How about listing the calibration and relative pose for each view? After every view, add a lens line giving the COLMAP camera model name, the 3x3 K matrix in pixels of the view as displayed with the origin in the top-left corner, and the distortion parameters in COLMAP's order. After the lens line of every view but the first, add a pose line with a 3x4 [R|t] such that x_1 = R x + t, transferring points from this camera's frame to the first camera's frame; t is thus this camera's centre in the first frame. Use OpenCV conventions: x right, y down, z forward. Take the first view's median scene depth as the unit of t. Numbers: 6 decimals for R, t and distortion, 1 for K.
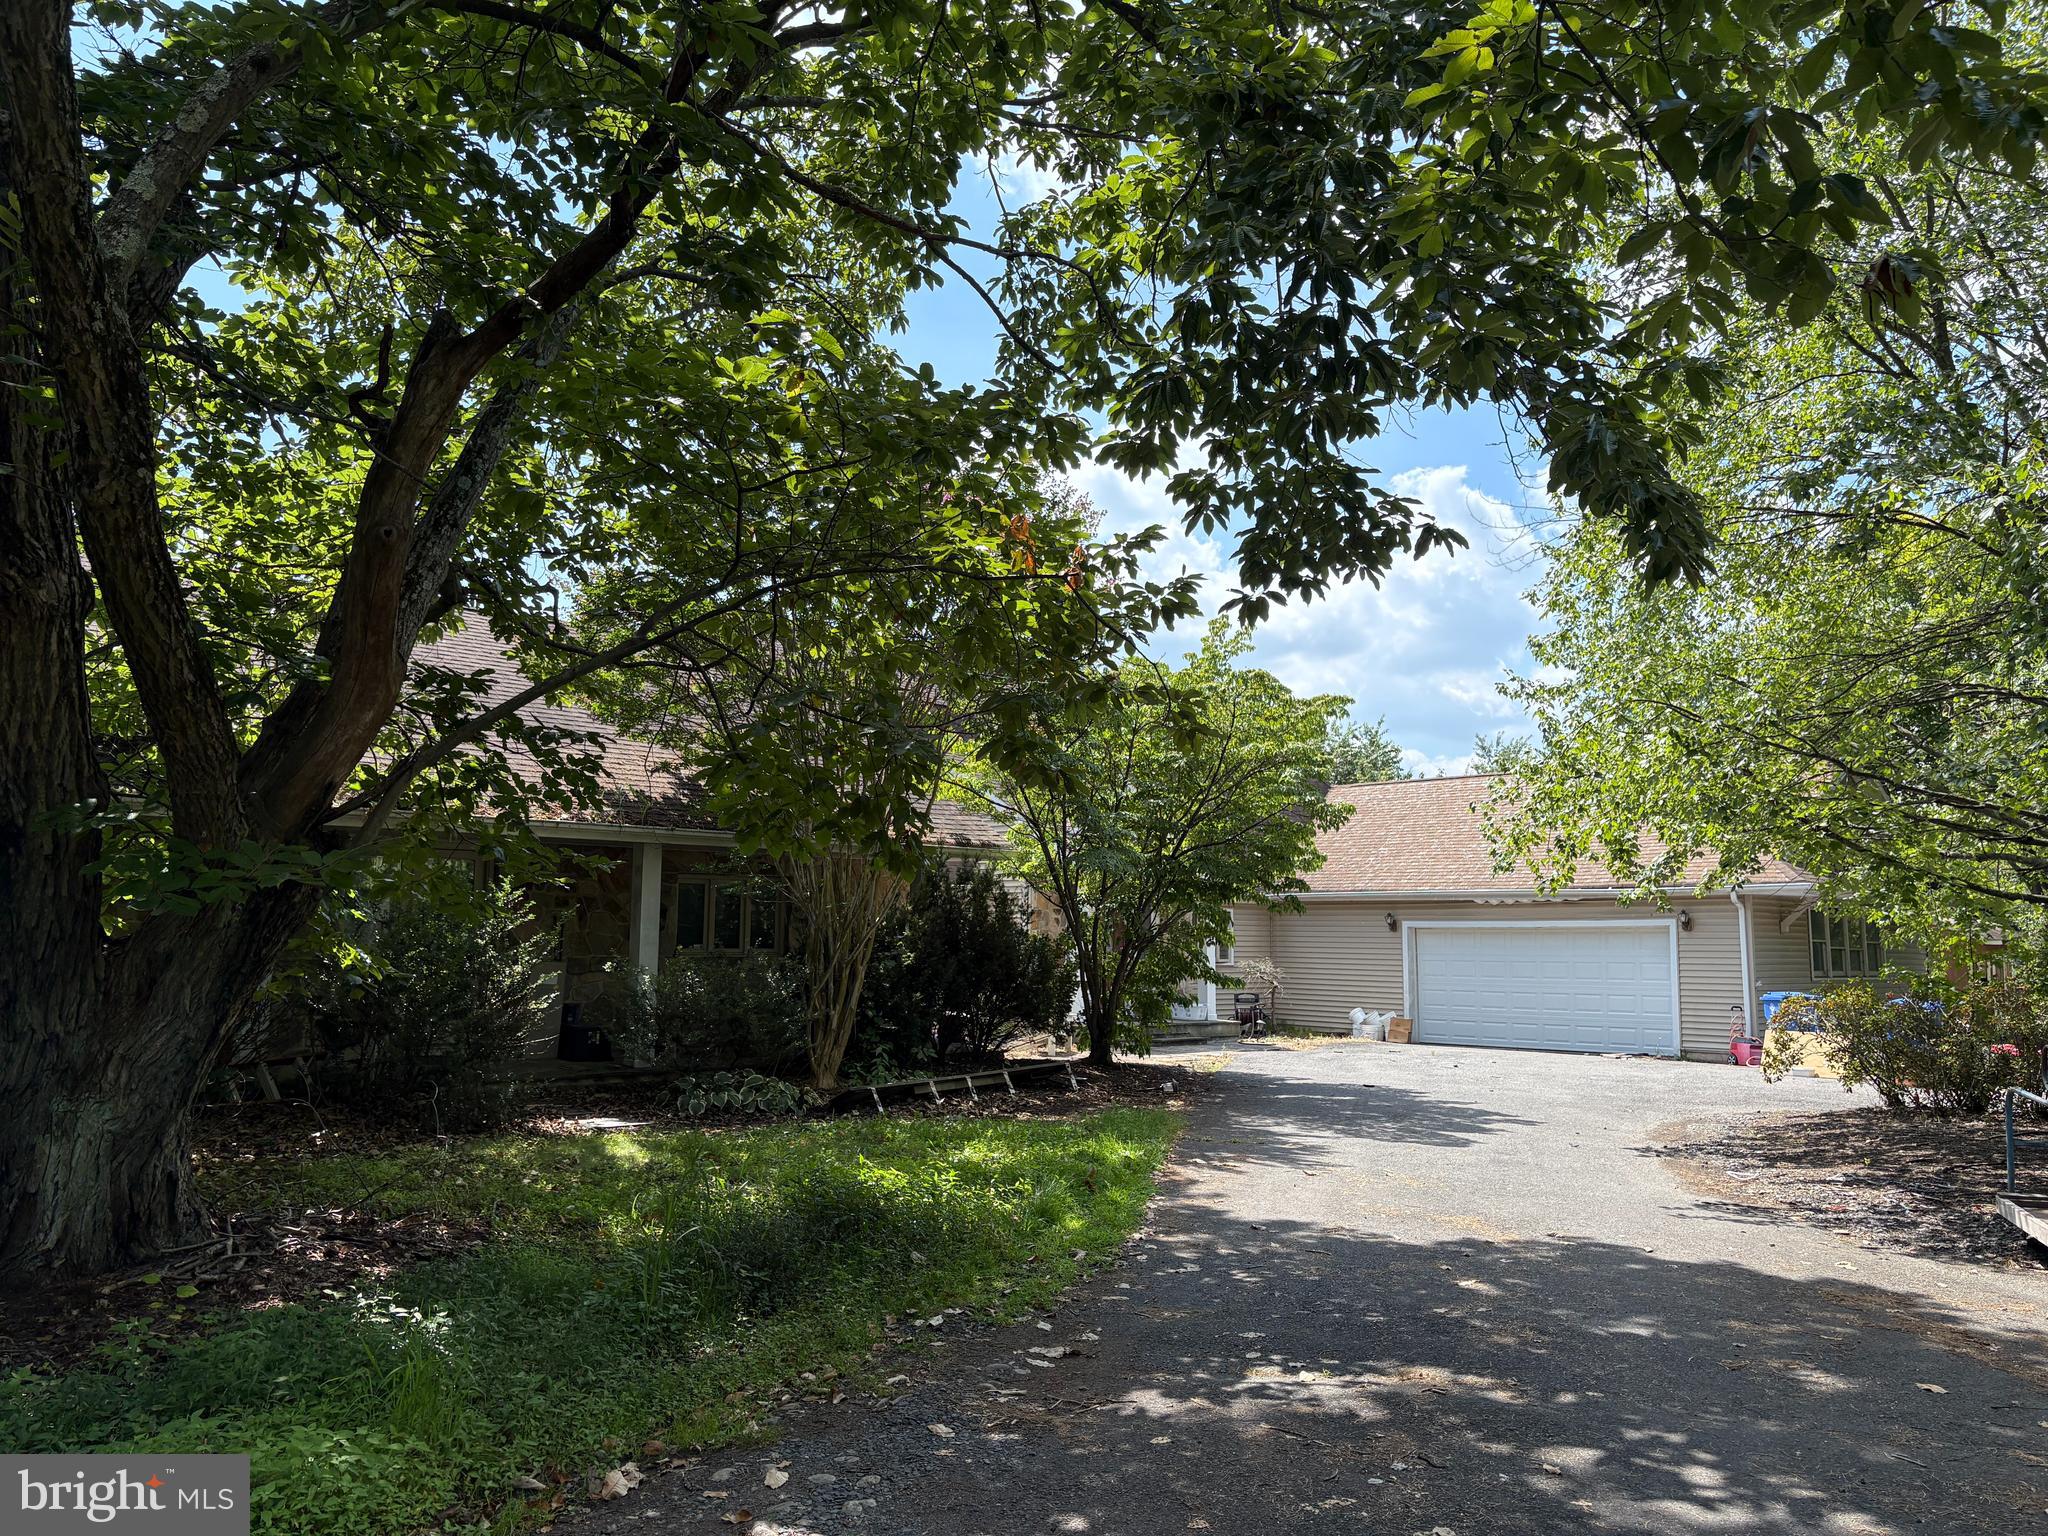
lens RADIAL K [[1560.3, 0, 1038.0], [0, 1560.3, 773.3], [0, 0, 1]] dist [0.050339, -0.046087]
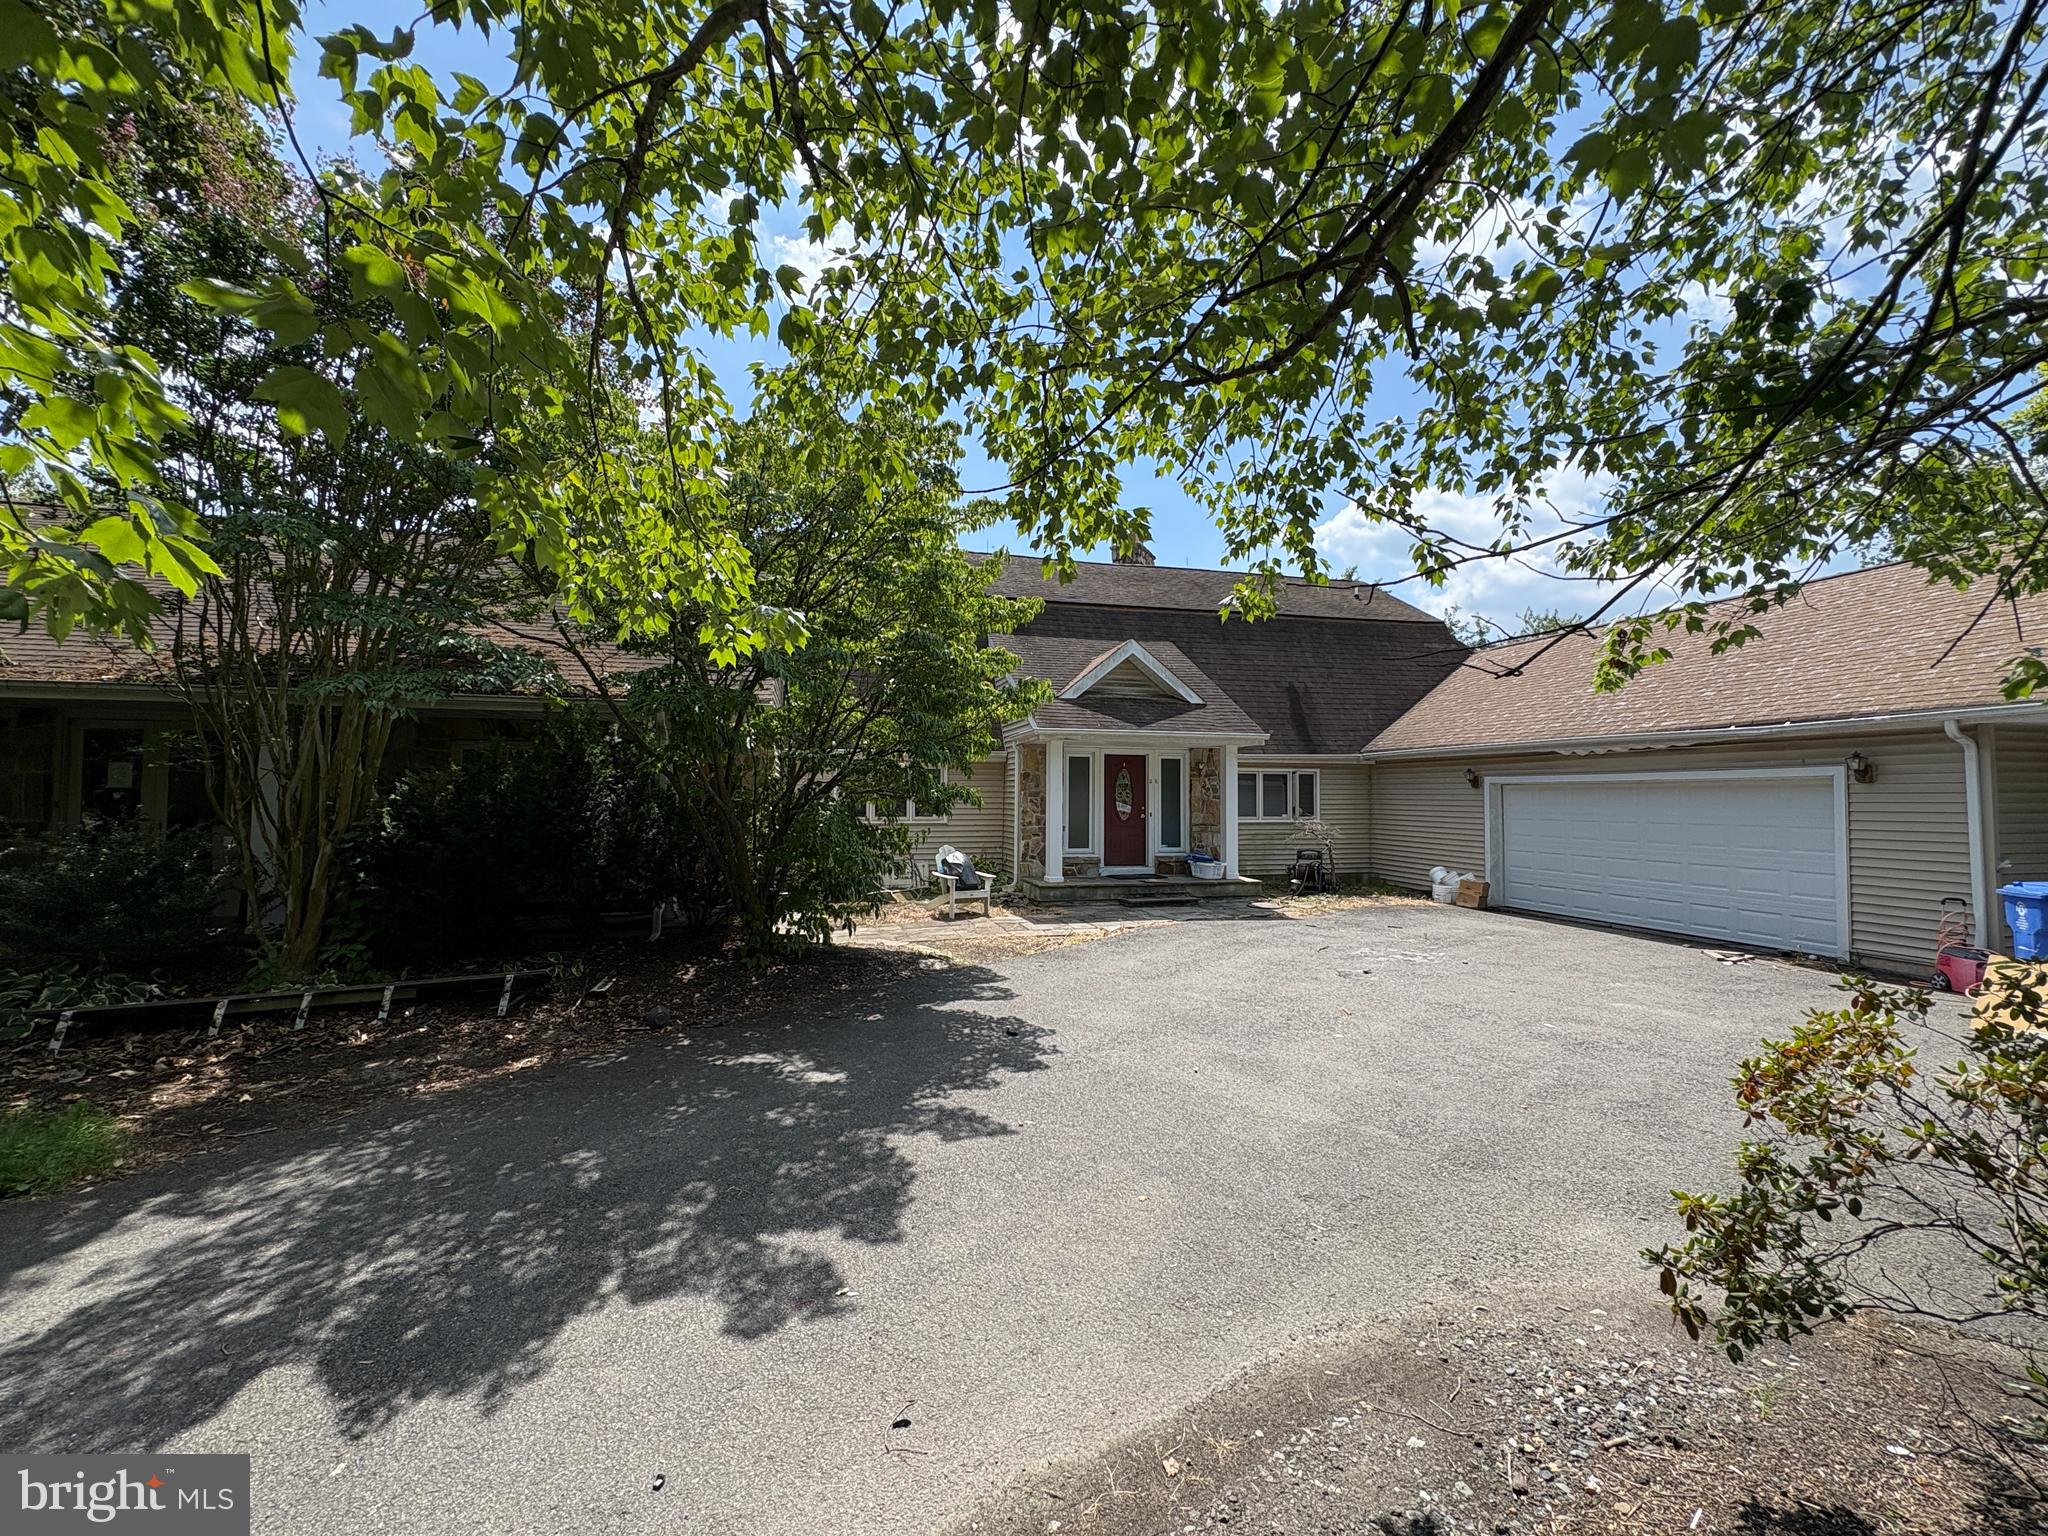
lens RADIAL K [[820.3, 0, 1024.0], [0, 820.3, 769.0], [0, 0, 1]] dist [-0.000604, 0.000104]
pose [[0.877883, -0.020842, -0.478421, 0.397859], [0.056110, 0.996648, 0.059542, 0.079228], [0.475576, -0.079116, 0.876110, 0.775710]]
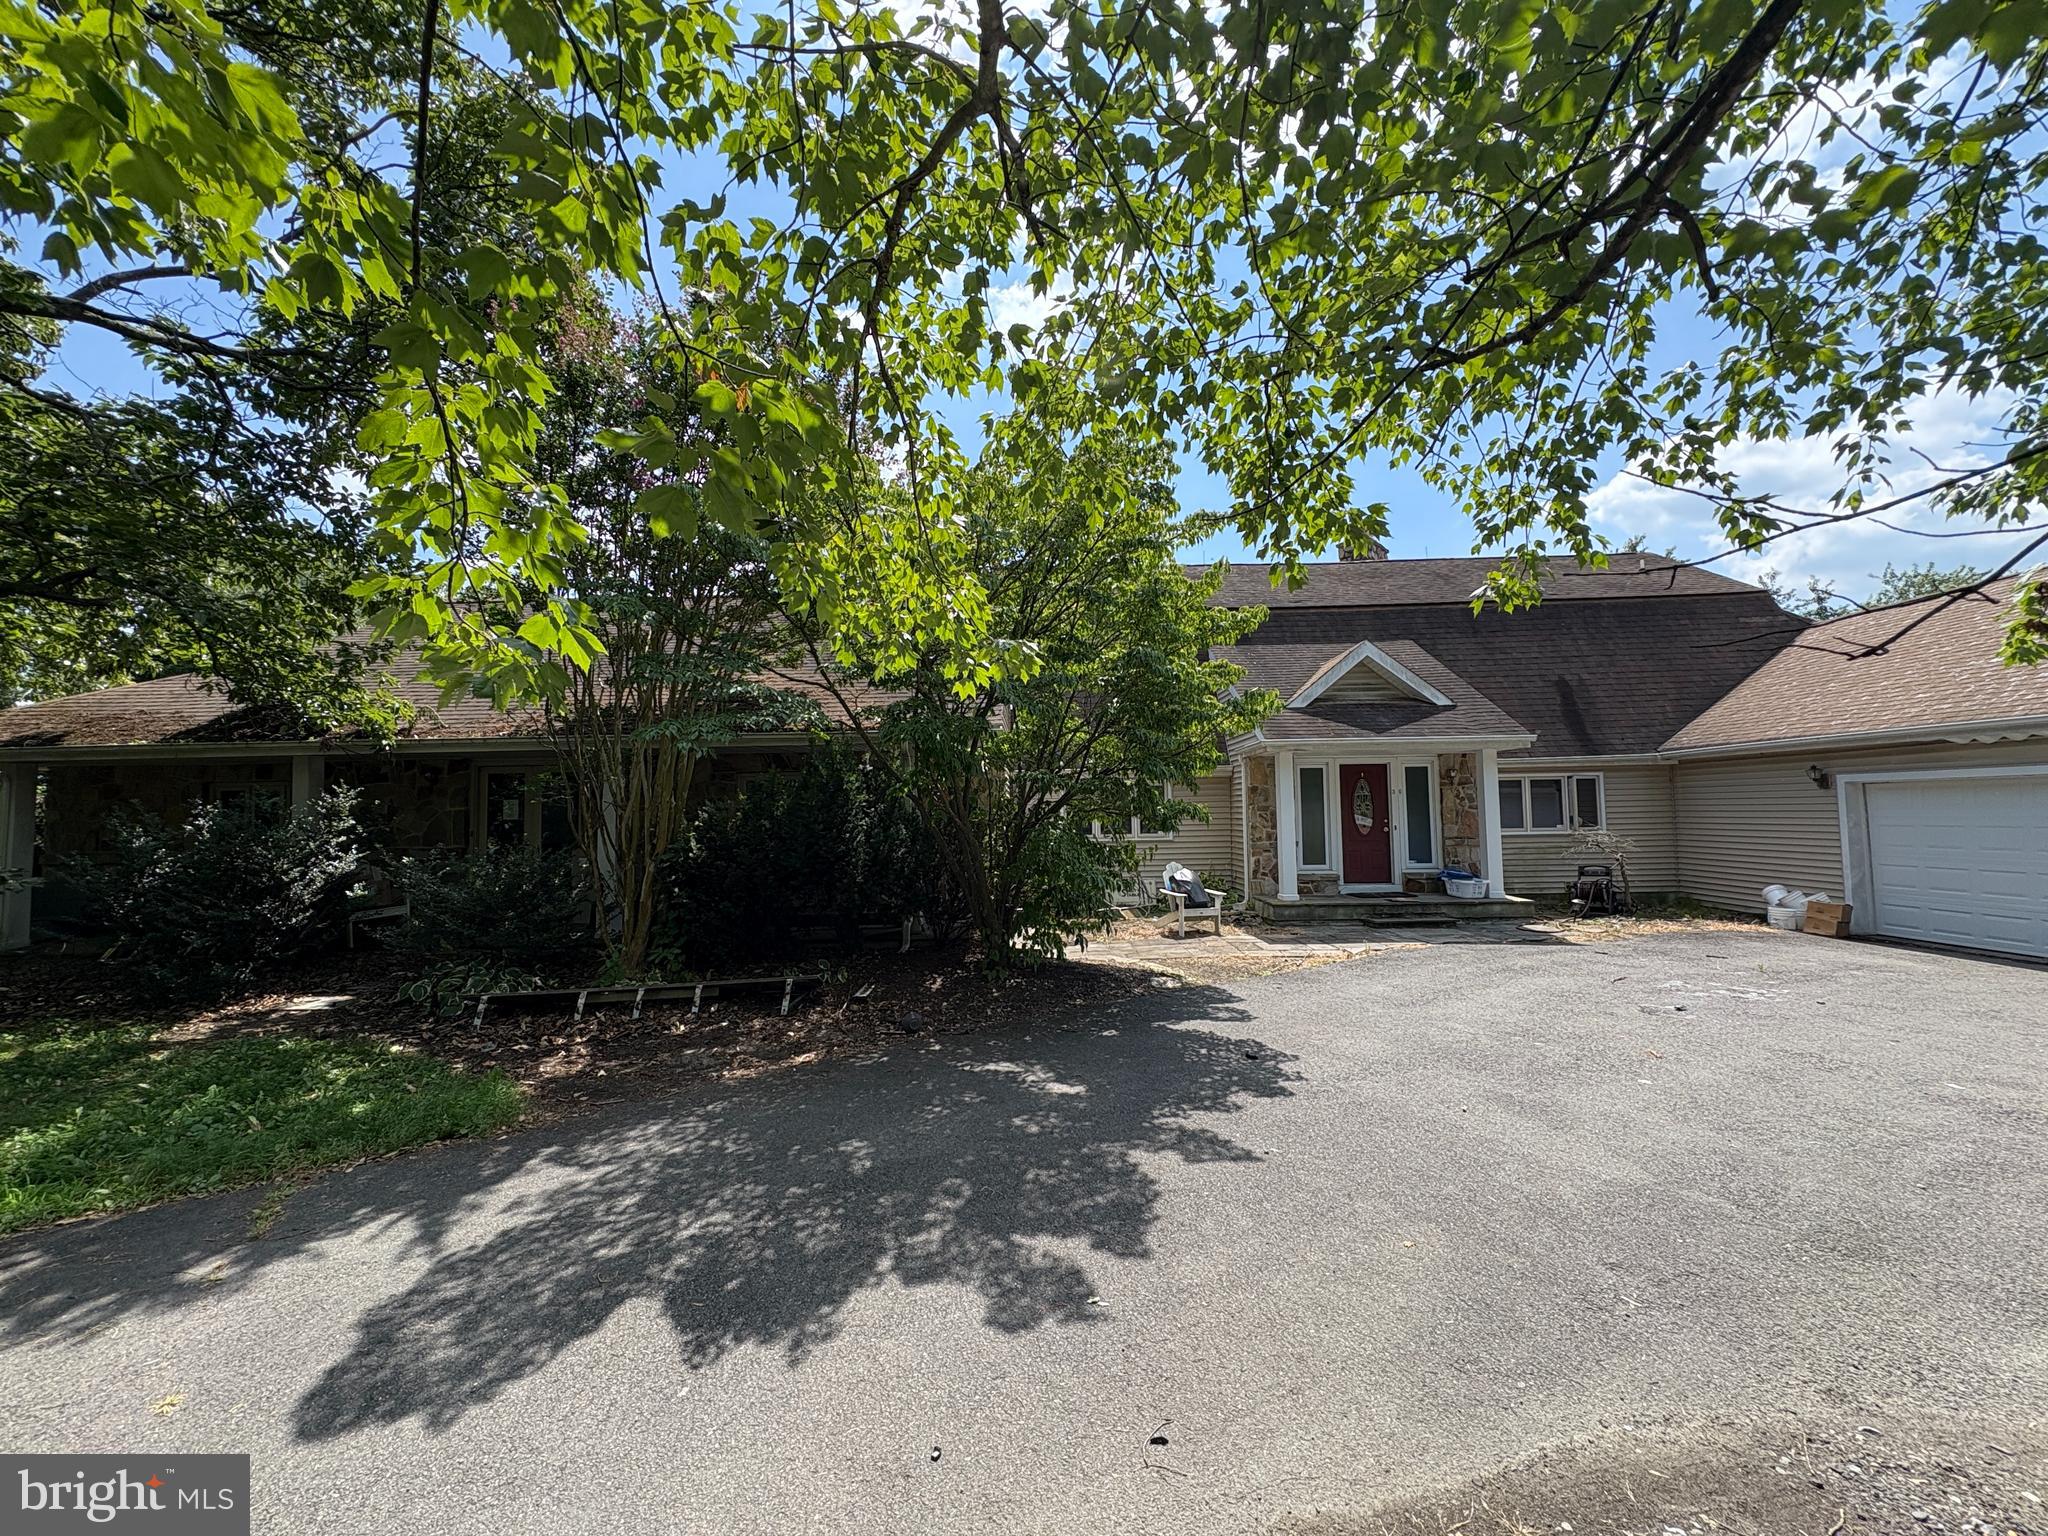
lens RADIAL K [[820.3, 0, 1020.2], [0, 820.3, 767.7], [0, 0, 1]] dist [-0.000604, 0.000104]
pose [[0.716287, -0.060873, -0.695145, 0.397740], [0.100064, 0.994853, 0.015990, 0.078880], [0.690594, -0.081012, 0.718692, 0.773252]]
